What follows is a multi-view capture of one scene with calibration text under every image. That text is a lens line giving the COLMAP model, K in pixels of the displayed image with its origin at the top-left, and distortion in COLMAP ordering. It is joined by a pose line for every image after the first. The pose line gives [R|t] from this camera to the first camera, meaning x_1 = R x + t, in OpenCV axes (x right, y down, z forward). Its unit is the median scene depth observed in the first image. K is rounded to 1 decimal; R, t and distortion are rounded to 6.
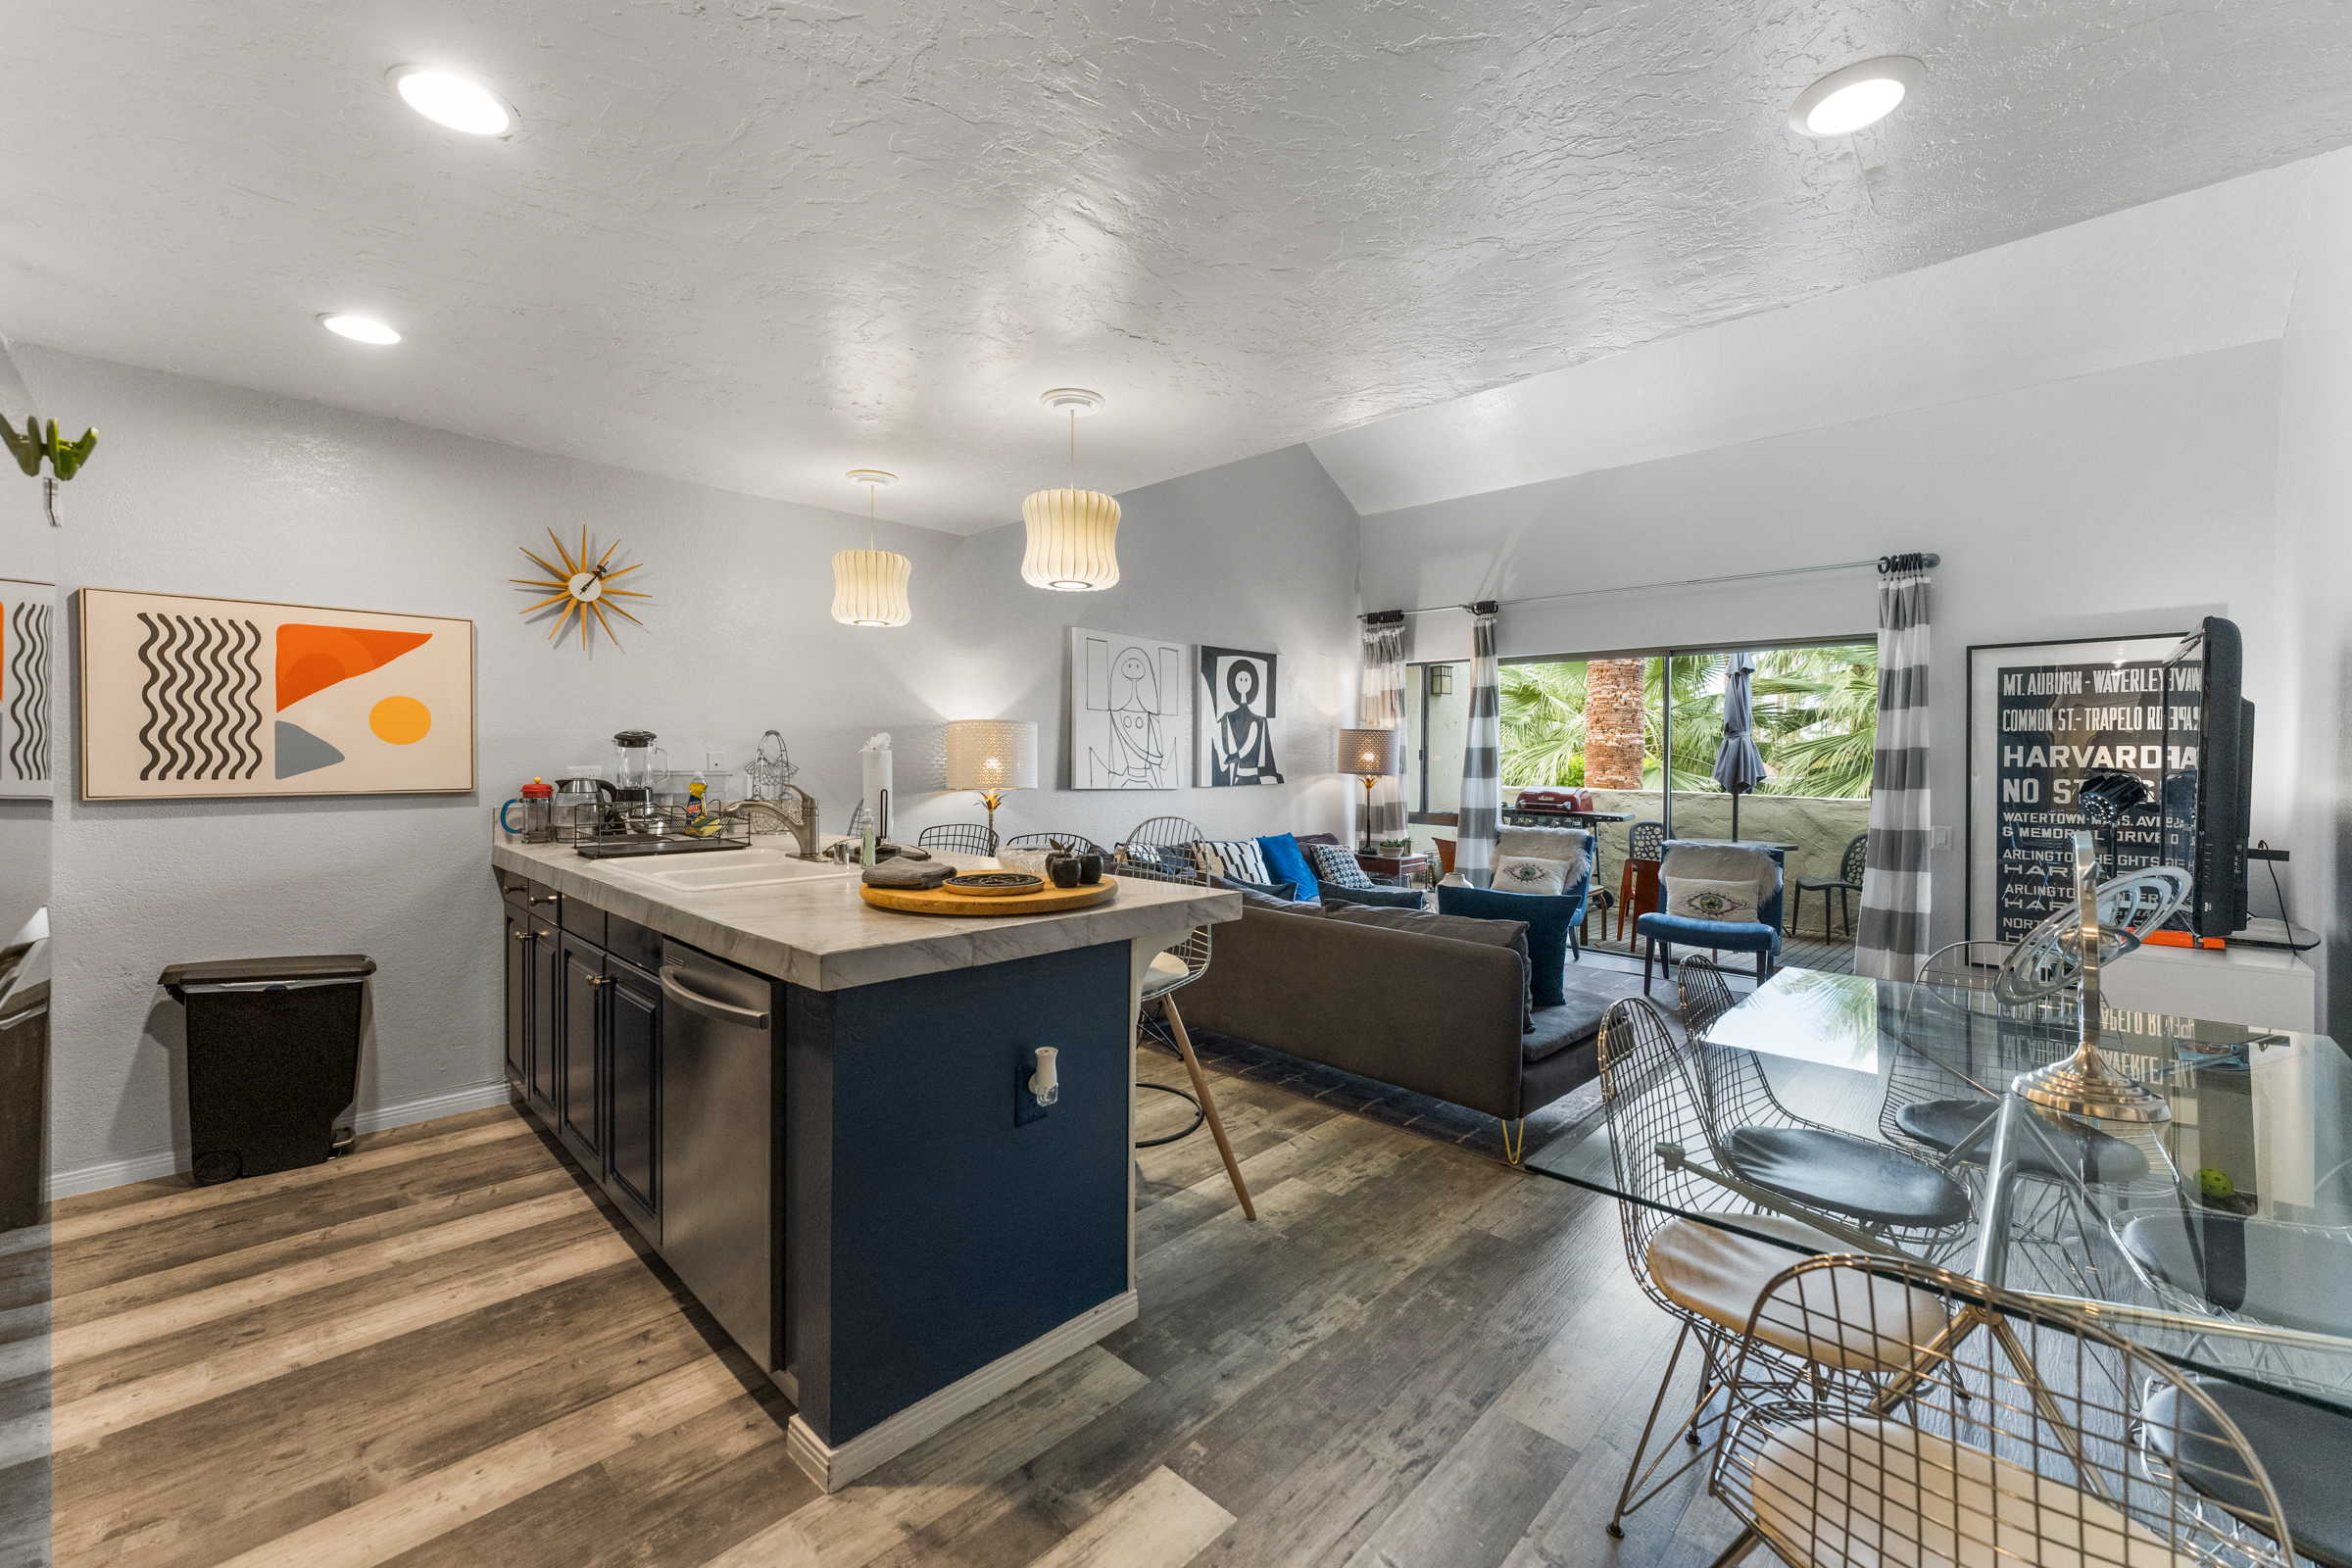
lens RADIAL K [[935.7, 0, 1172.6], [0, 935.7, 763.5], [0, 0, 1]] dist [0.001904, -0.000260]
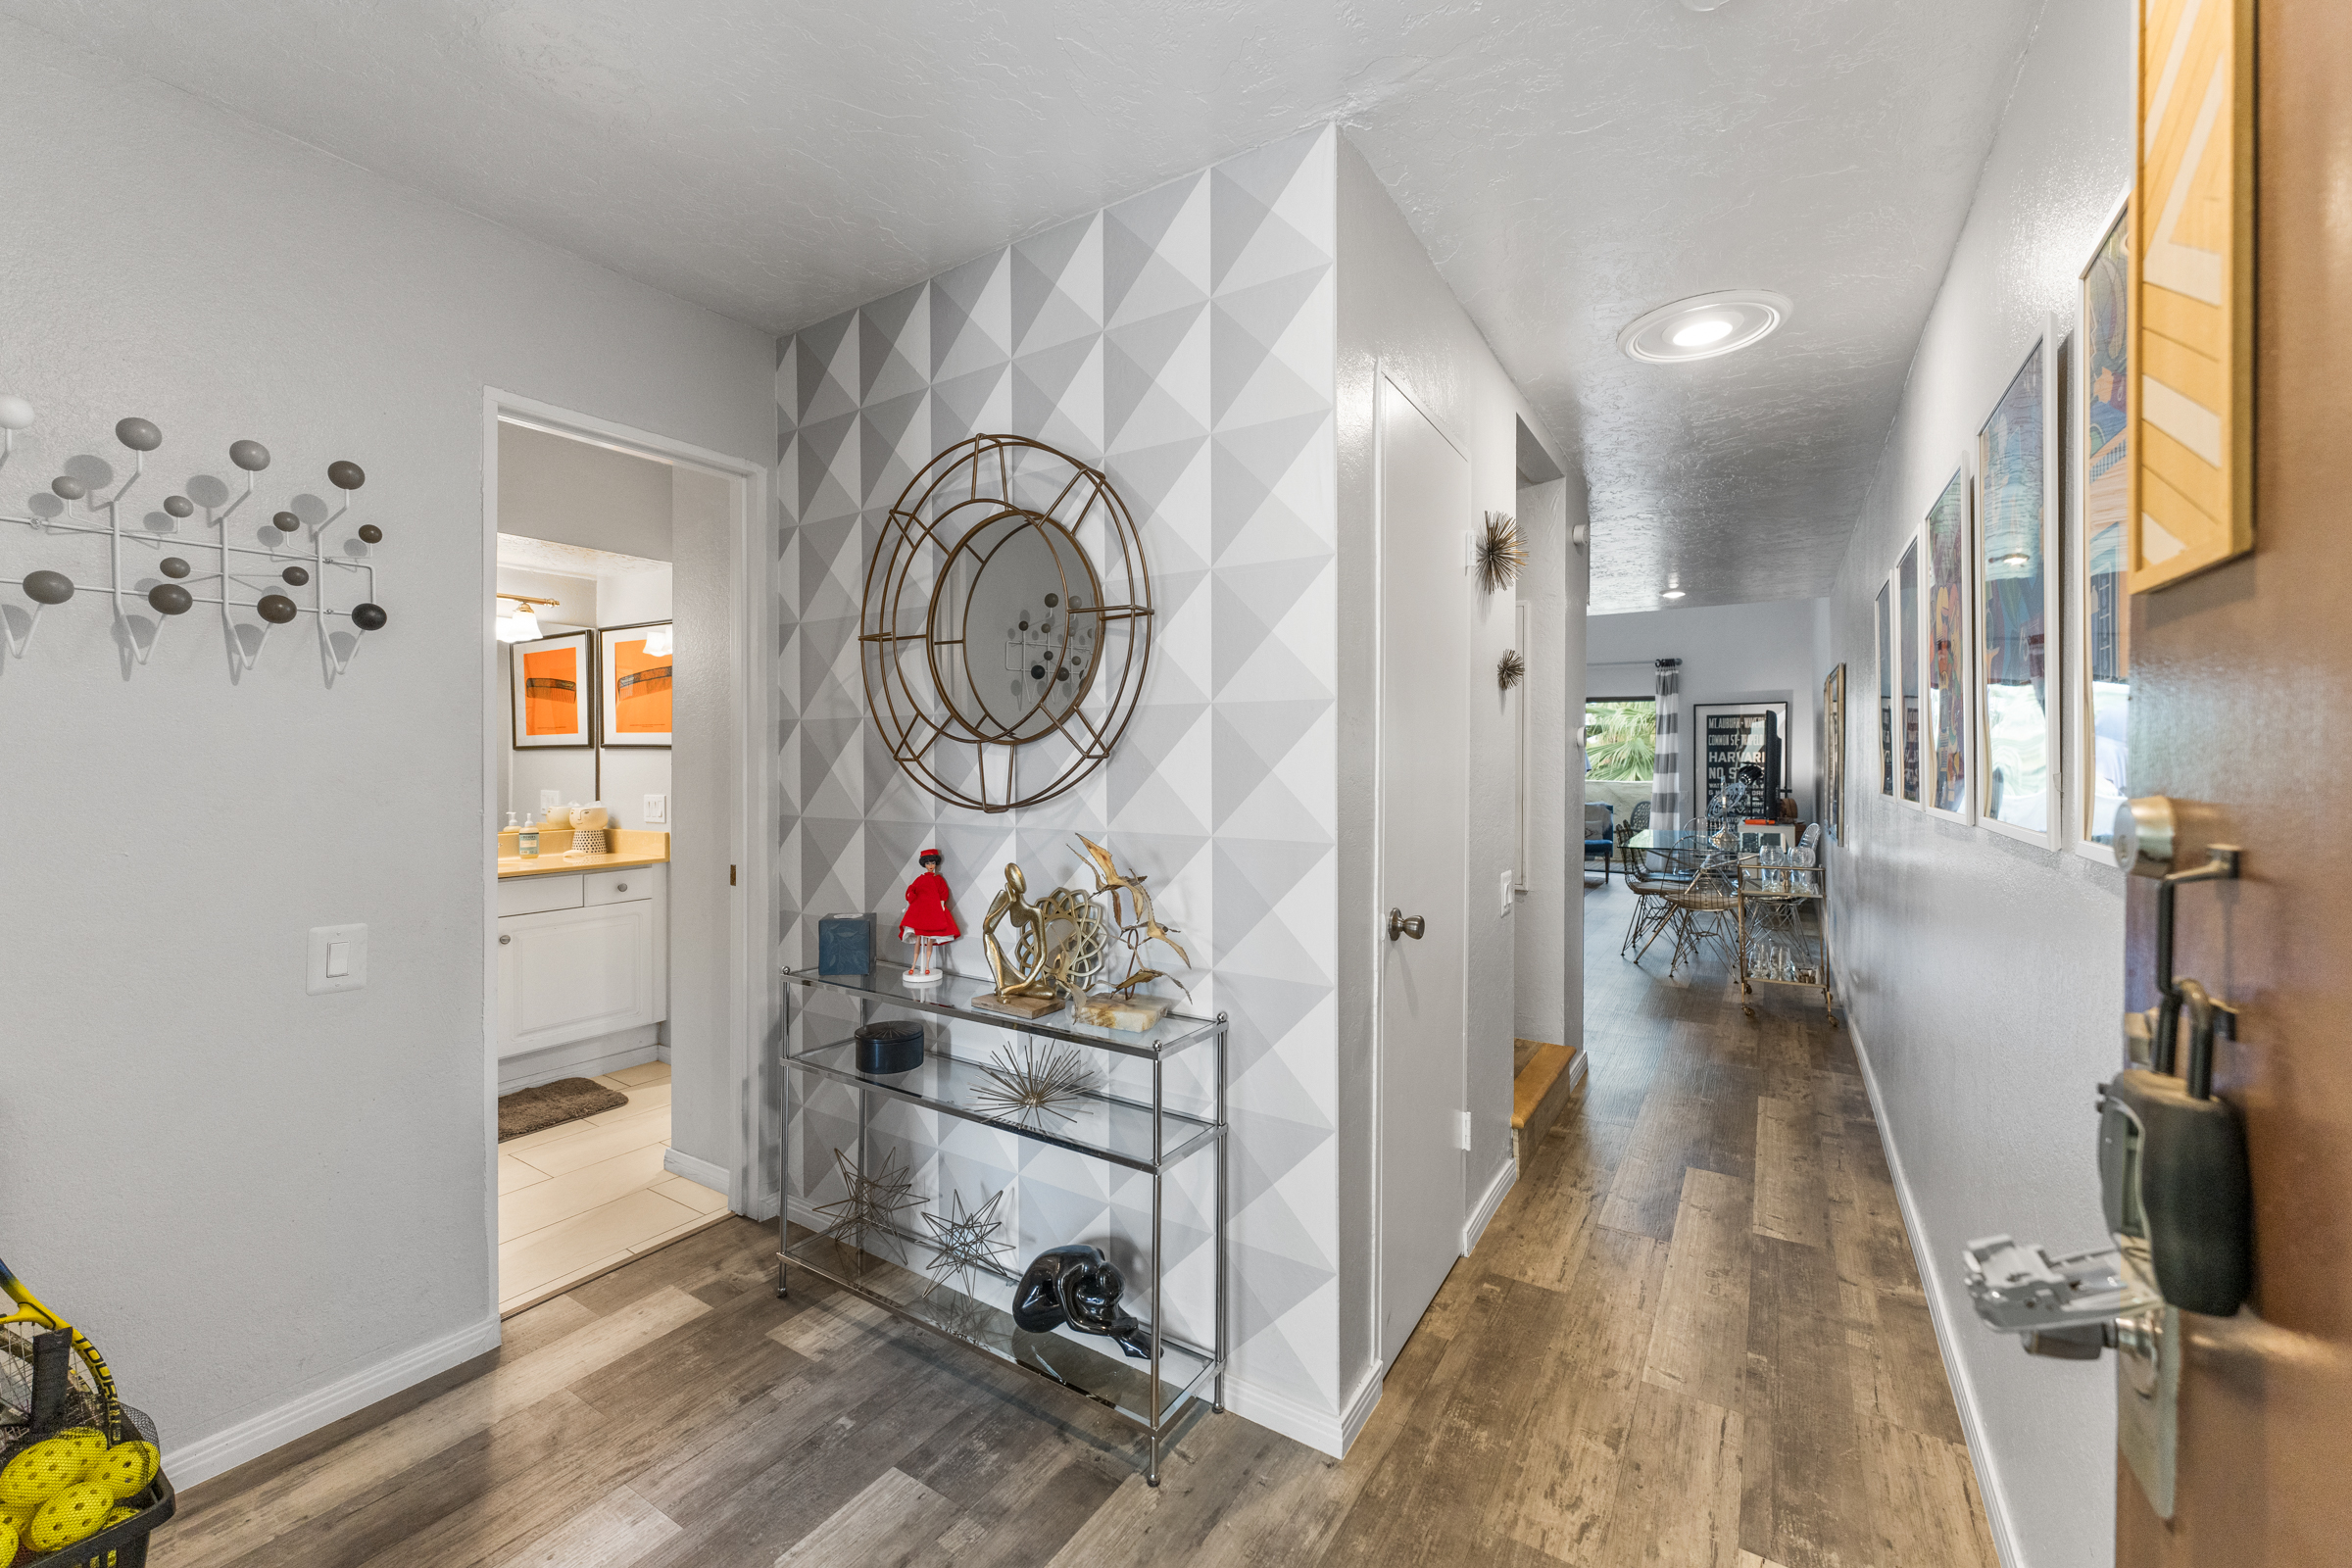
lens RADIAL K [[924.1, 0, 1180.3], [0, 924.1, 759.8], [0, 0, 1]] dist [-0.000900, -0.000203]
pose [[0.979711, -0.002418, 0.200402, -0.700254], [0.003209, 0.999988, -0.003621, 0.002215], [-0.200391, 0.004191, 0.979707, -0.802954]]
